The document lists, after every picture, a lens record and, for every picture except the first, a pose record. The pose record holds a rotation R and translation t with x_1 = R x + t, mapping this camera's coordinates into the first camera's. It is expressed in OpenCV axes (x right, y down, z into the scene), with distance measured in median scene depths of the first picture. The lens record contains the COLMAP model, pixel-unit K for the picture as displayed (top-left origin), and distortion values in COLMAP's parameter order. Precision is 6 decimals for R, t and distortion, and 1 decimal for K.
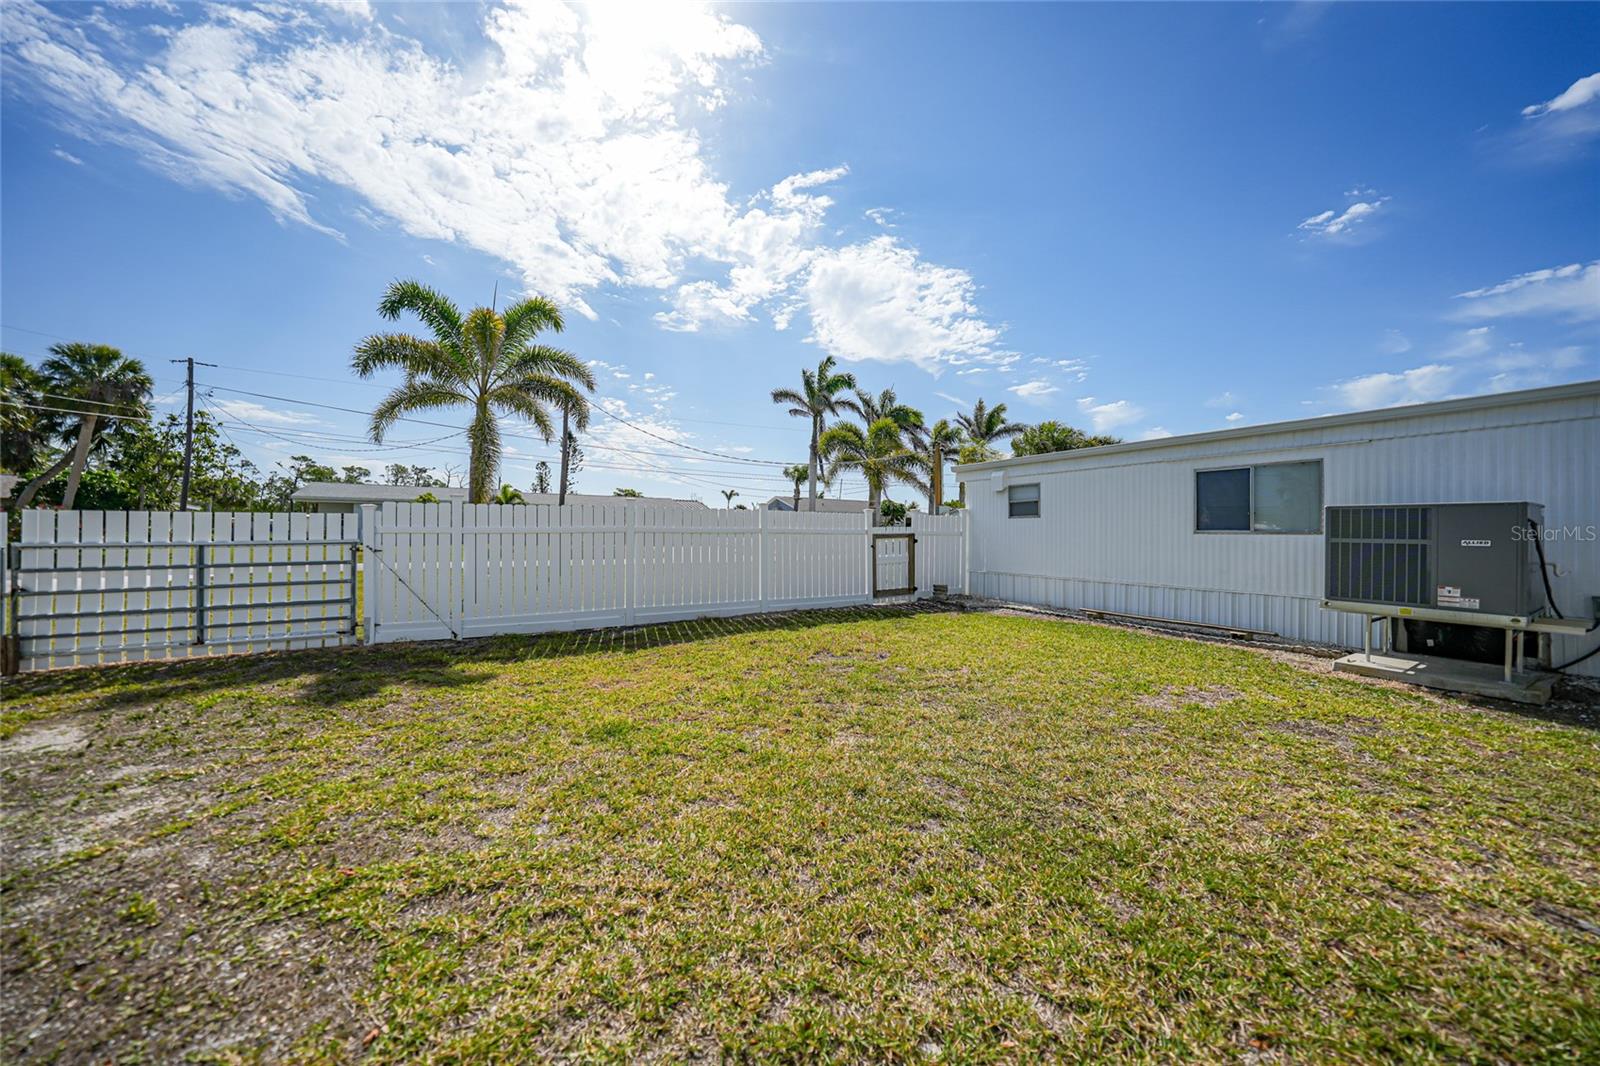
lens RADIAL K [[555.2, 0, 800.1], [0, 555.2, 528.1], [0, 0, 1]] dist [-0.026000, 0.006395]
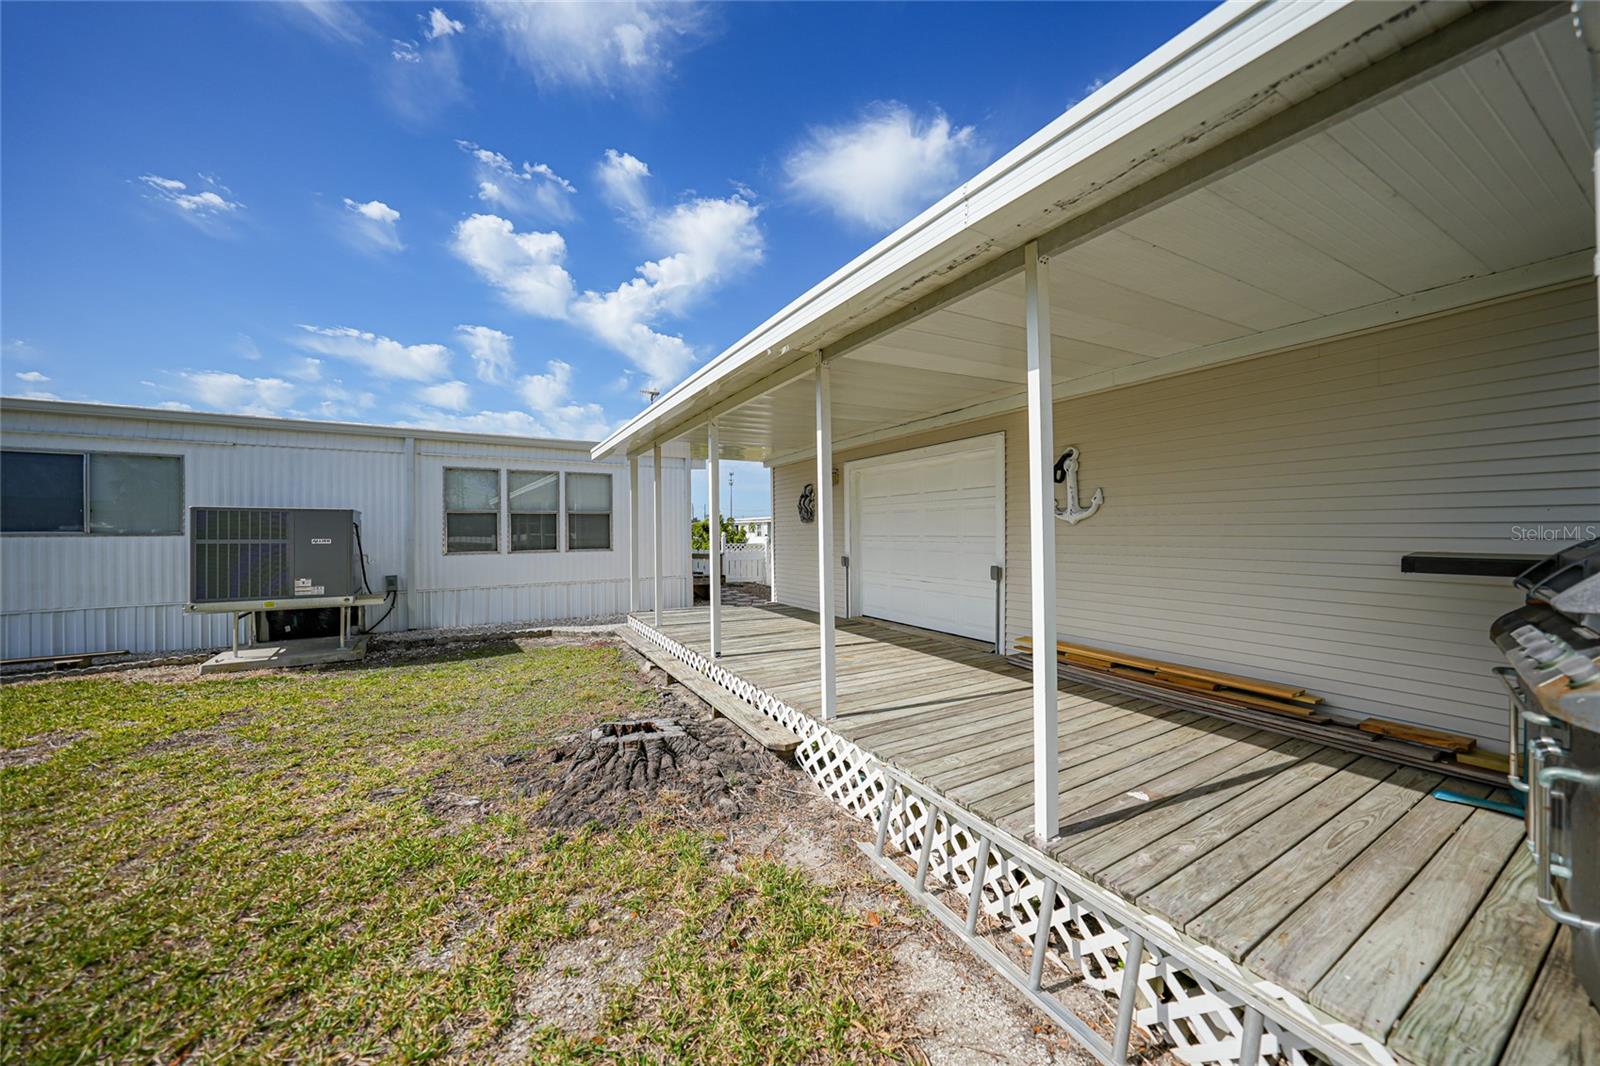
lens RADIAL K [[555.2, 0, 800.1], [0, 555.2, 528.1], [0, 0, 1]] dist [-0.026000, 0.006395]
pose [[-0.056103, -0.000434, 0.998425, -0.038915], [-0.002164, 0.999998, 0.000313, -0.003511], [-0.998423, -0.002143, -0.056104, -0.014517]]
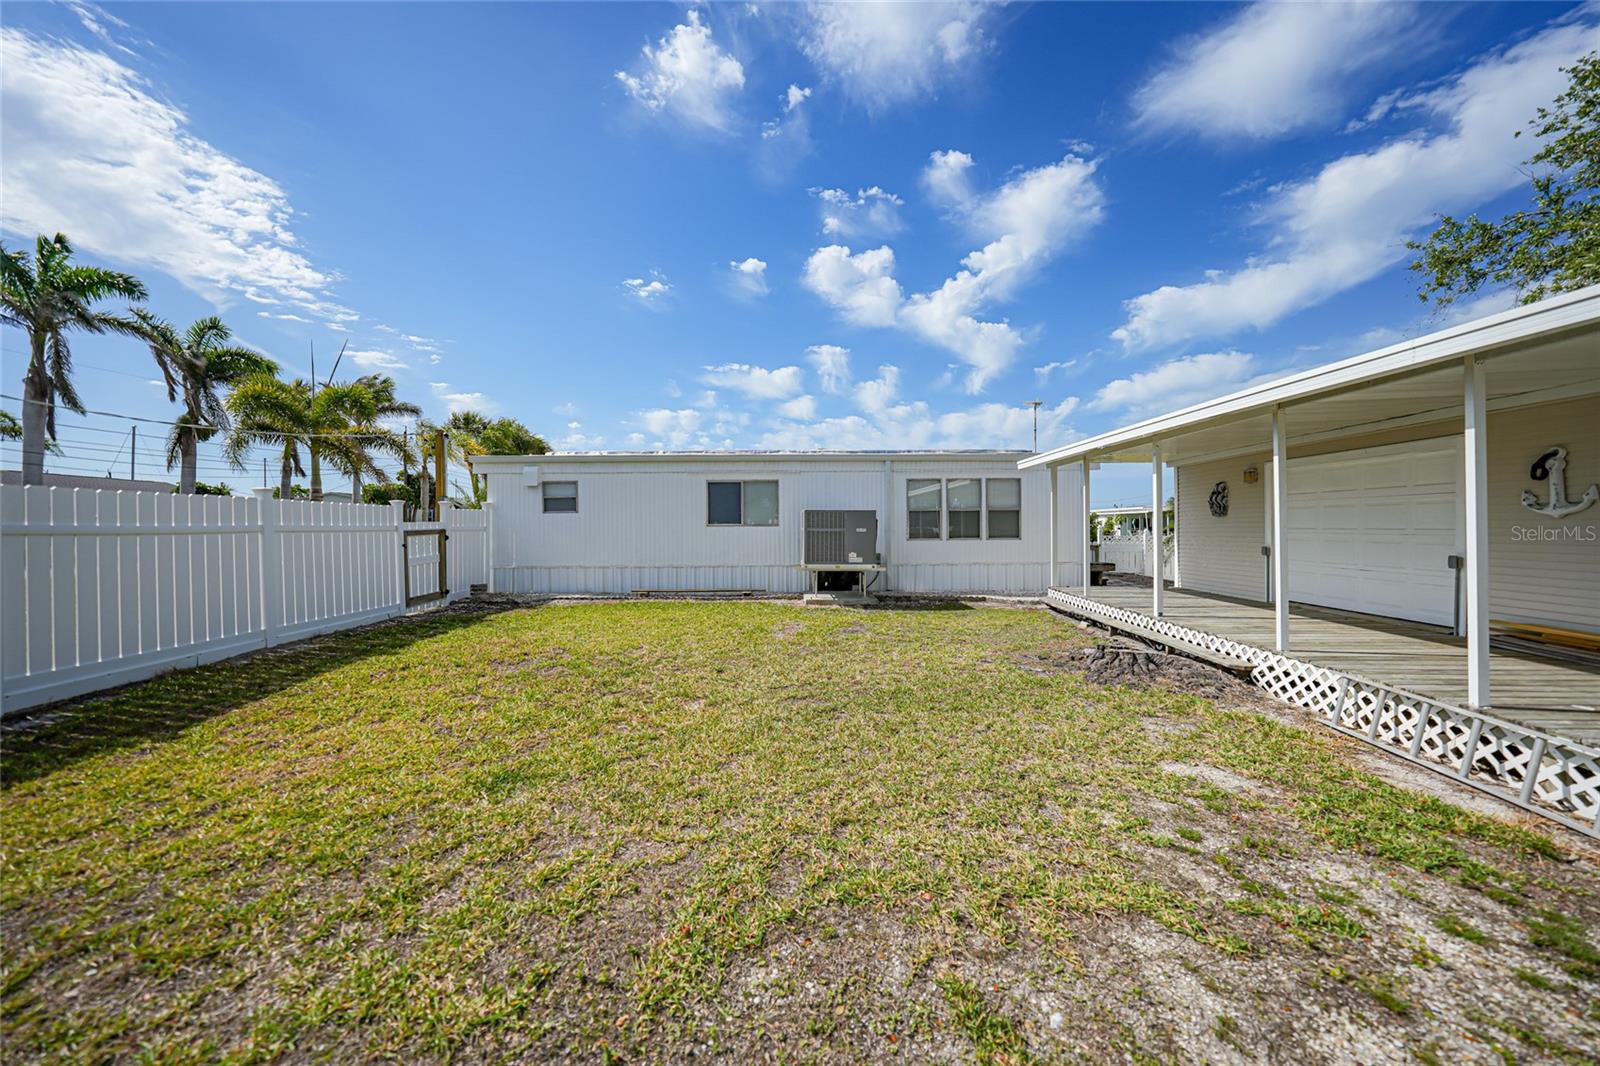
lens RADIAL K [[555.1, 0, 802.0], [0, 555.1, 531.5], [0, 0, 1]] dist [-0.029052, 0.007034]
pose [[0.485840, -0.018296, 0.873856, -0.426231], [0.001045, 0.999792, 0.020352, -0.005725], [-0.874047, -0.008974, 0.485758, 0.120026]]
